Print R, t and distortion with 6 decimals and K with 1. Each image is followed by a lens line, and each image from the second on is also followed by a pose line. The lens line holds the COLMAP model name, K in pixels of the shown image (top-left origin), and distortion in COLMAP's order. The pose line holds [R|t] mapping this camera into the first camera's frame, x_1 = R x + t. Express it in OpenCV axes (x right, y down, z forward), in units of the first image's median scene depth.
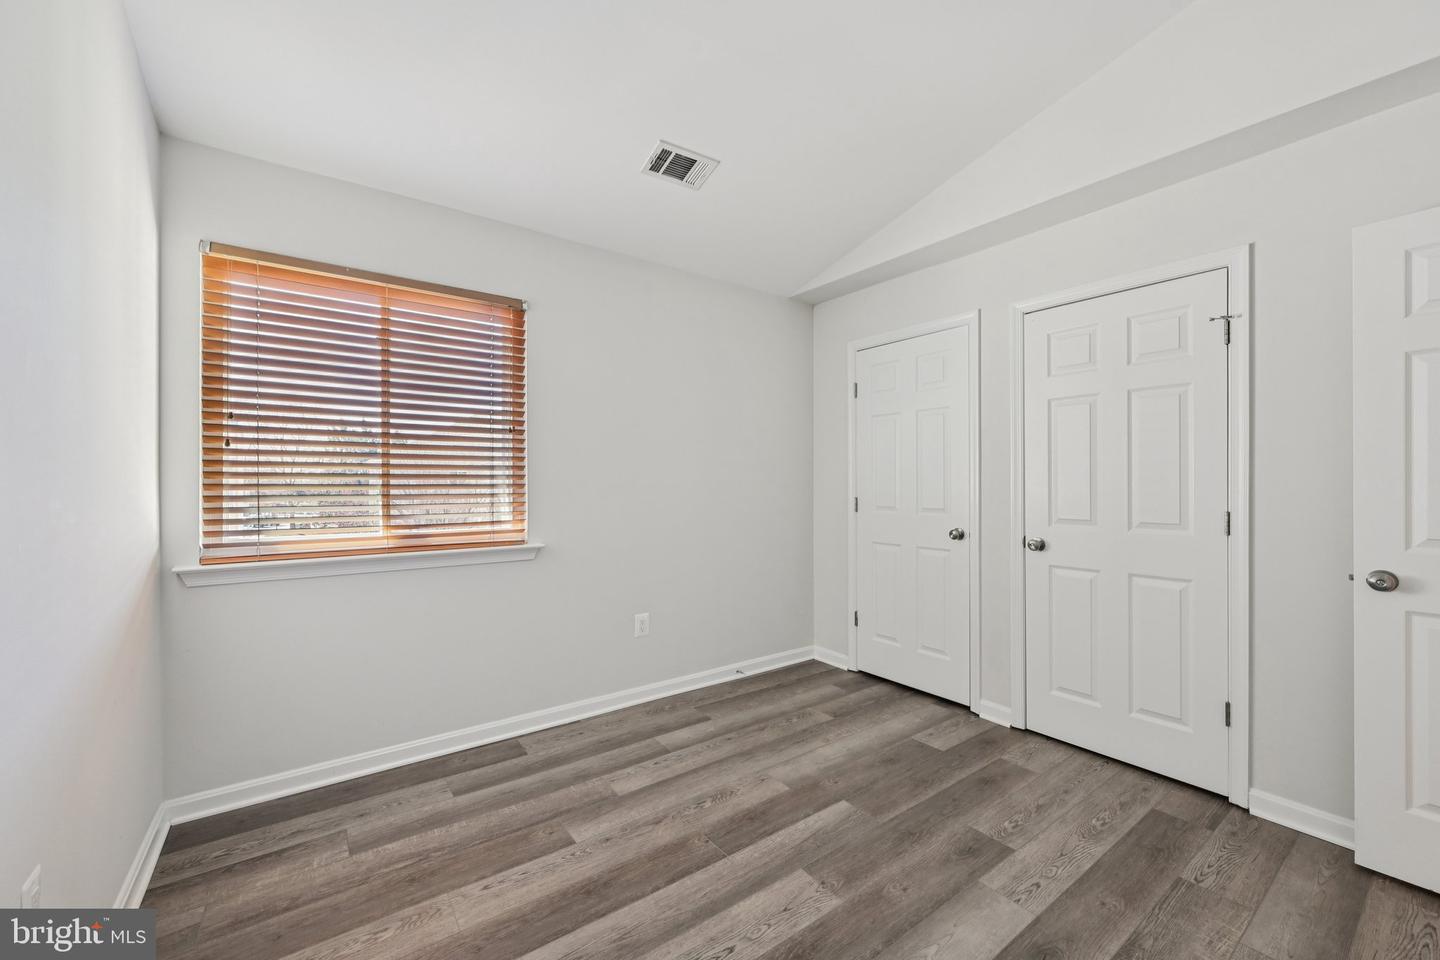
lens RADIAL K [[566.9, 0, 727.7], [0, 566.9, 480.6], [0, 0, 1]] dist [-0.003354, -0.000231]
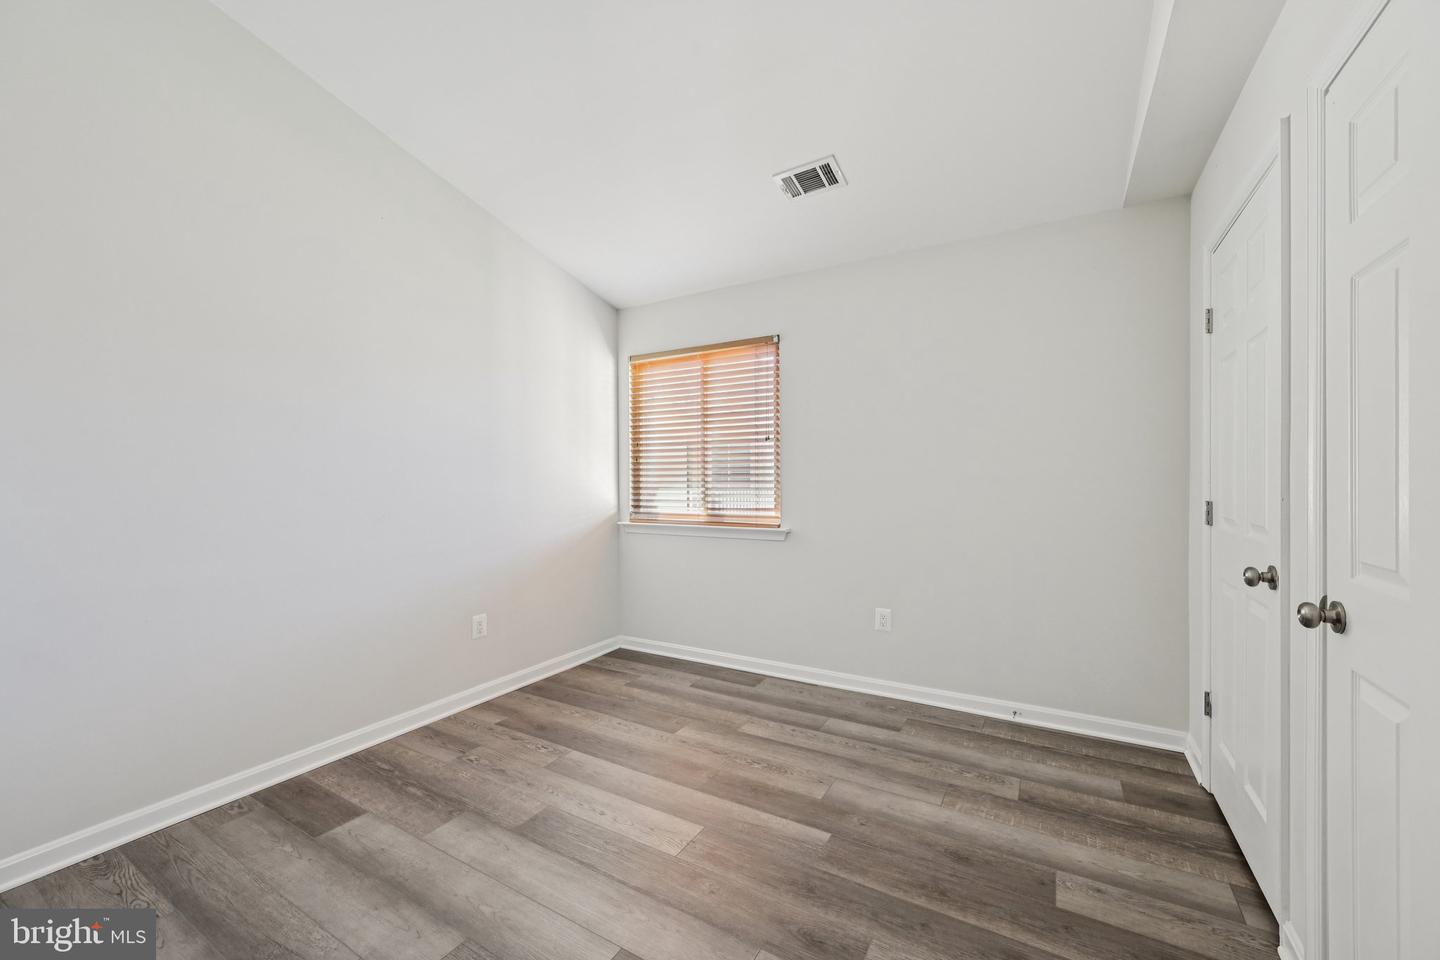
lens RADIAL K [[566.9, 0, 725.9], [0, 566.9, 482.4], [0, 0, 1]] dist [-0.003354, -0.000231]
pose [[0.390562, 0.001017, -0.920576, 0.861783], [0.009539, 0.999941, 0.005152, 0.003134], [0.920527, -0.010794, 0.390529, 0.452150]]
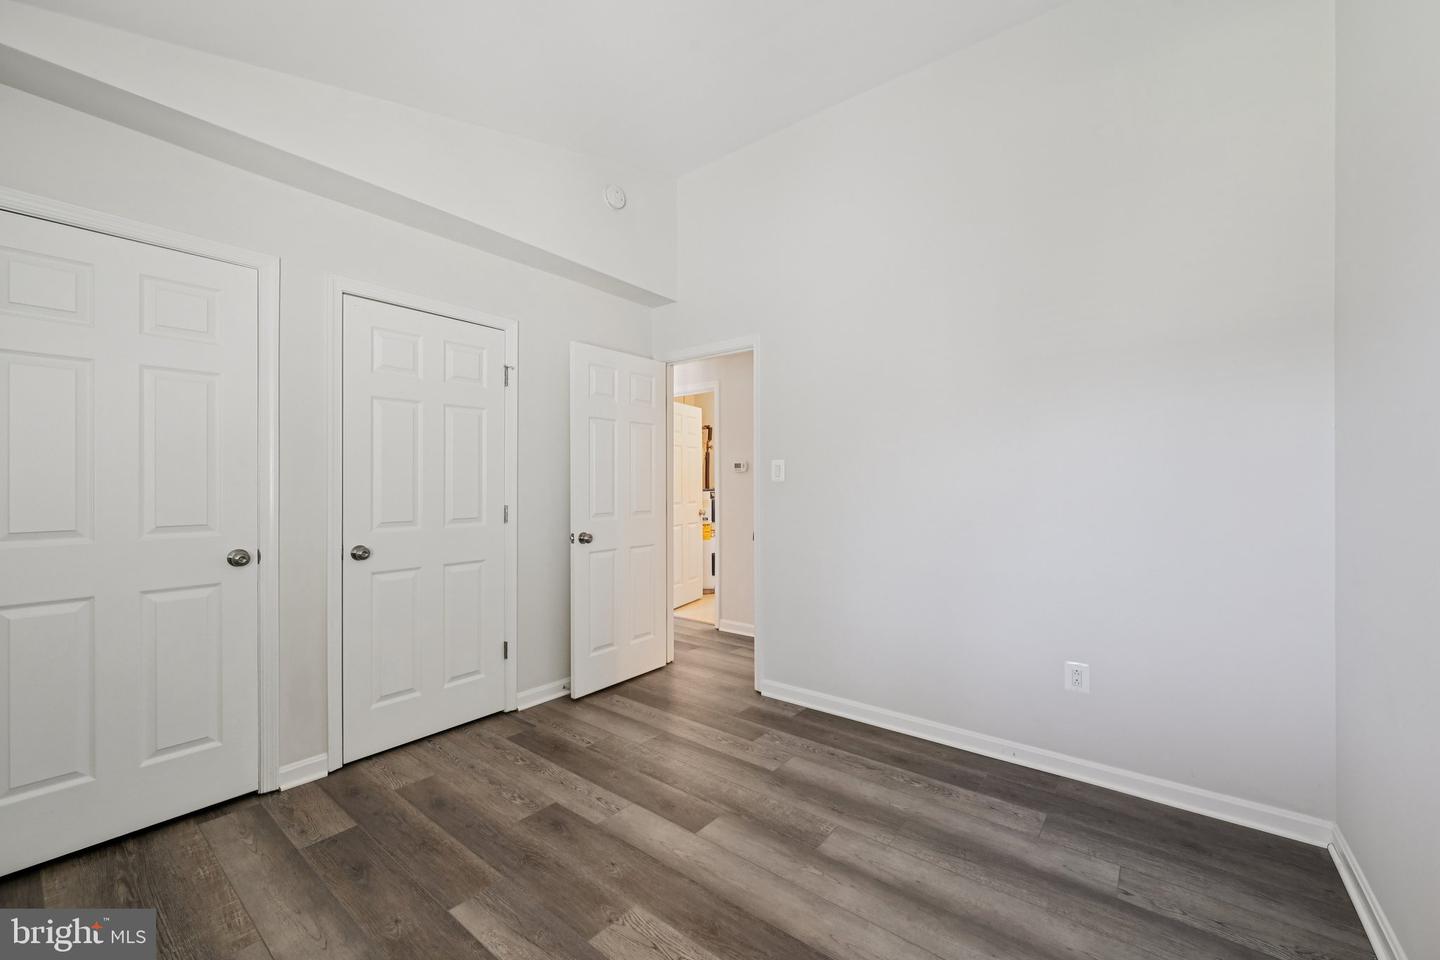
lens RADIAL K [[566.9, 0, 722.7], [0, 566.9, 485.4], [0, 0, 1]] dist [-0.003354, -0.000231]
pose [[-0.262530, -0.003021, 0.964919, -0.547229], [-0.005139, 0.999985, 0.001733, -0.001221], [-0.964910, -0.004504, -0.262541, 0.761486]]
